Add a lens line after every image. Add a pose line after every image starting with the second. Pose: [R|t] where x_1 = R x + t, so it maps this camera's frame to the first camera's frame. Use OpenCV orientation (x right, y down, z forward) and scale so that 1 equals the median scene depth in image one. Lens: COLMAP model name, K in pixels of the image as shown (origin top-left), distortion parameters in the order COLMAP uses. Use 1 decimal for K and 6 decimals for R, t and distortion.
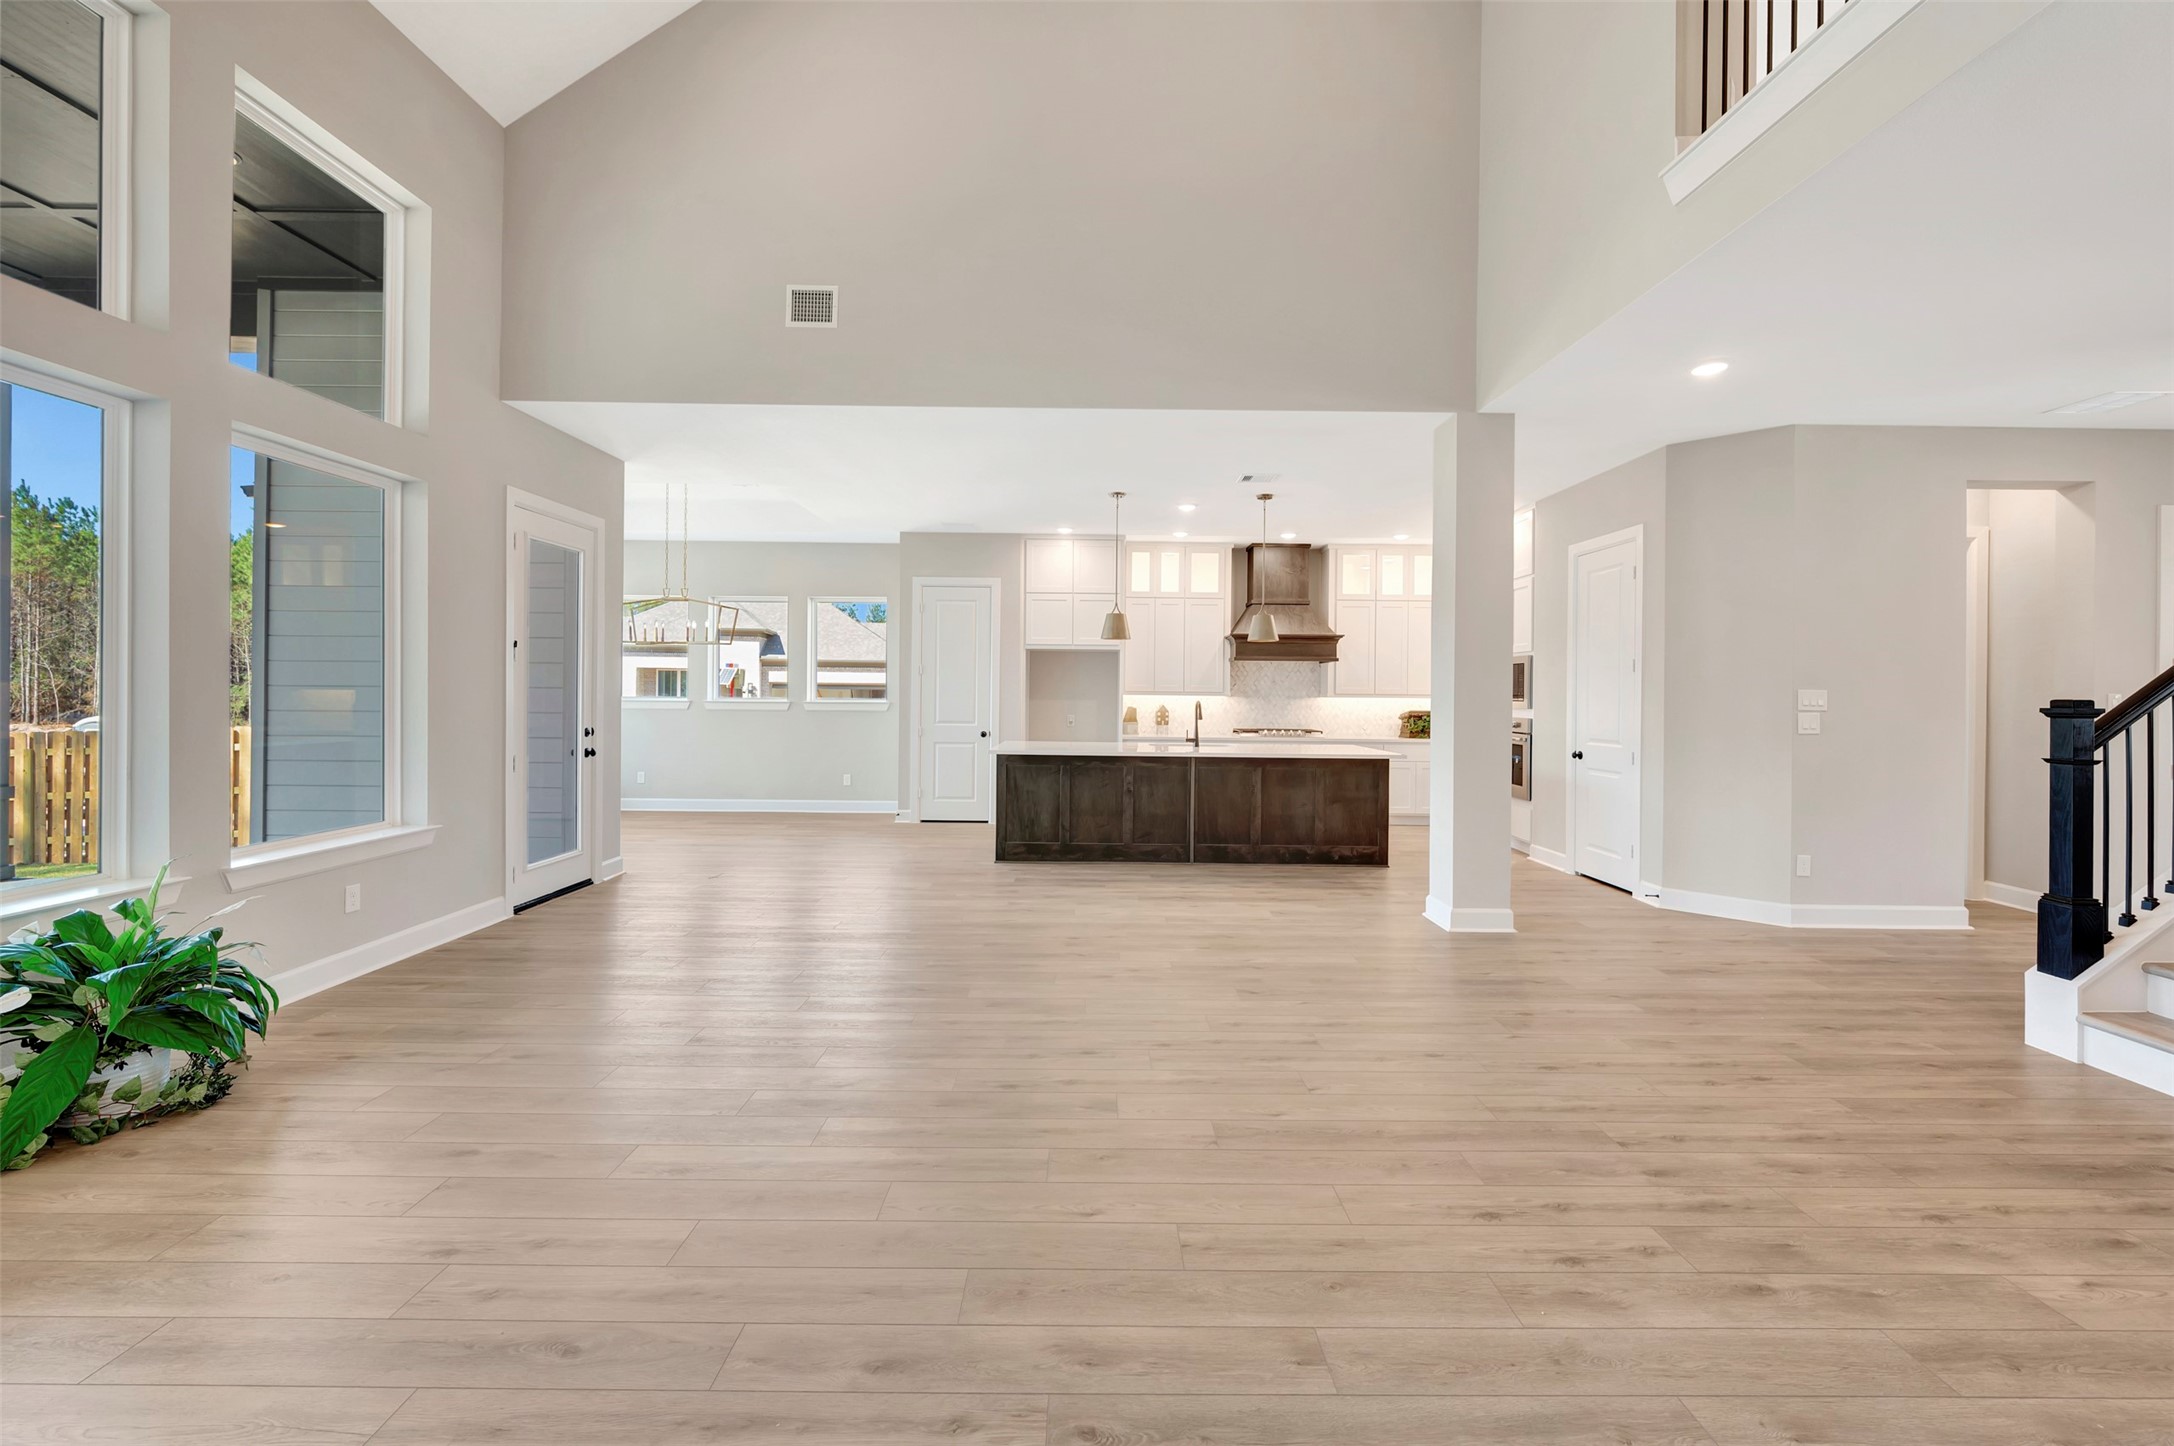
lens RADIAL K [[863.0, 0, 1087.5], [0, 863.0, 700.4], [0, 0, 1]] dist [-0.001084, -0.000179]
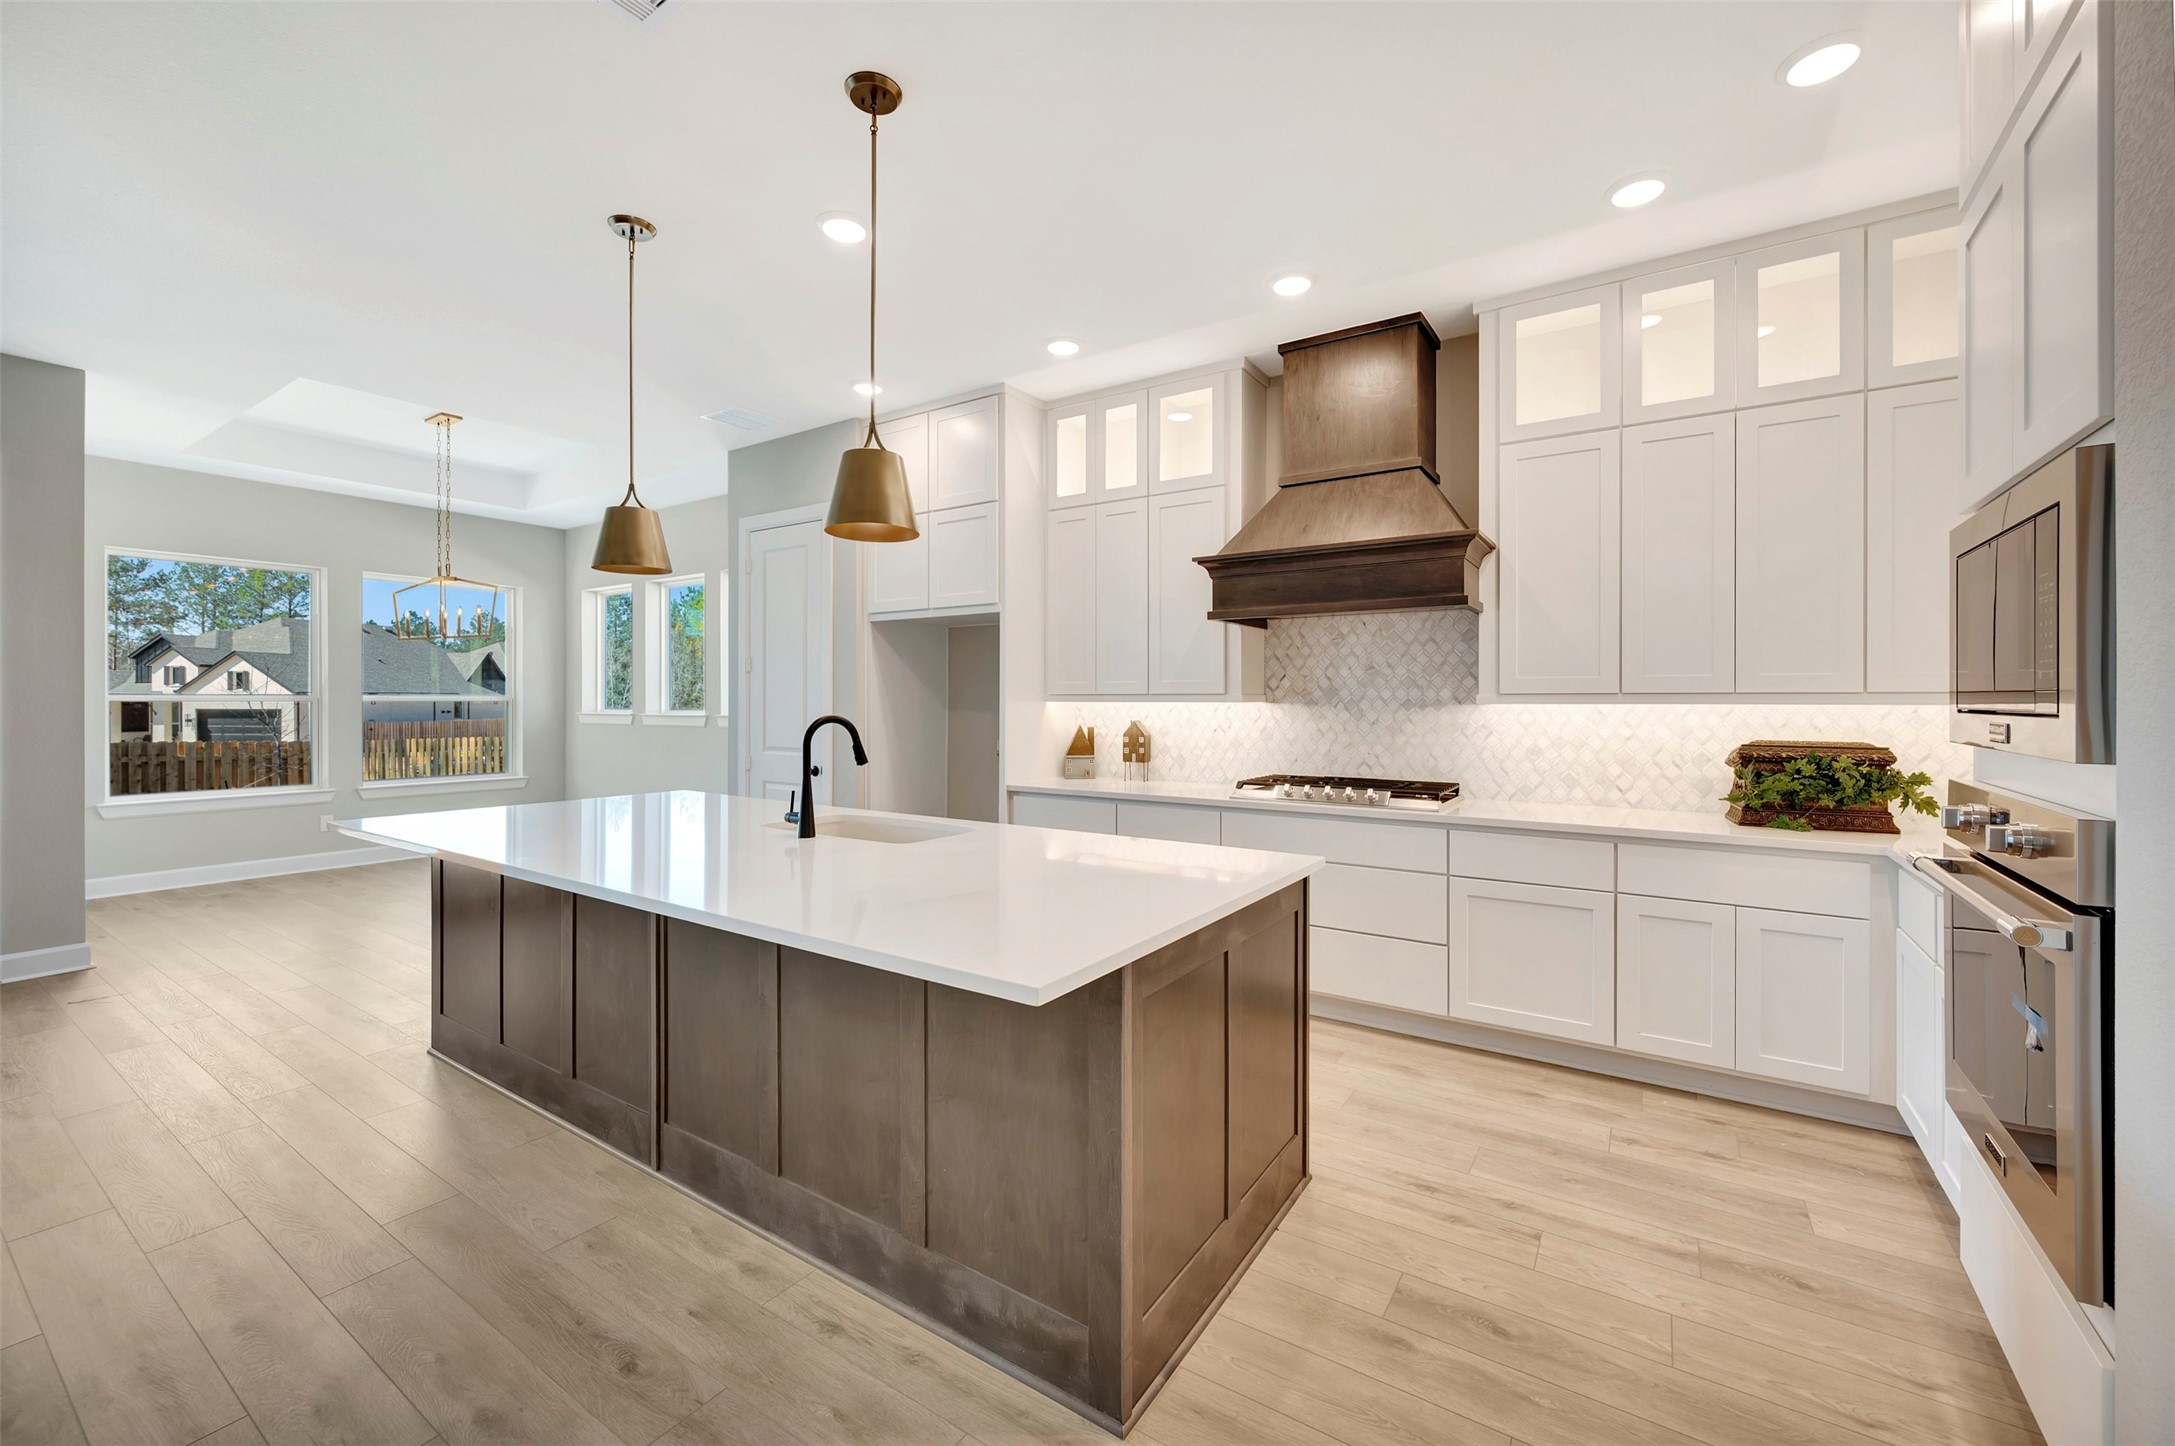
lens RADIAL K [[863.4, 0, 1094.2], [0, 863.4, 700.2], [0, 0, 1]] dist [-0.001084, -0.000179]
pose [[0.833848, -0.009556, -0.551912, 0.474193], [0.003379, 0.999920, -0.012208, -0.001138], [0.551984, 0.008315, 0.833813, 0.801437]]
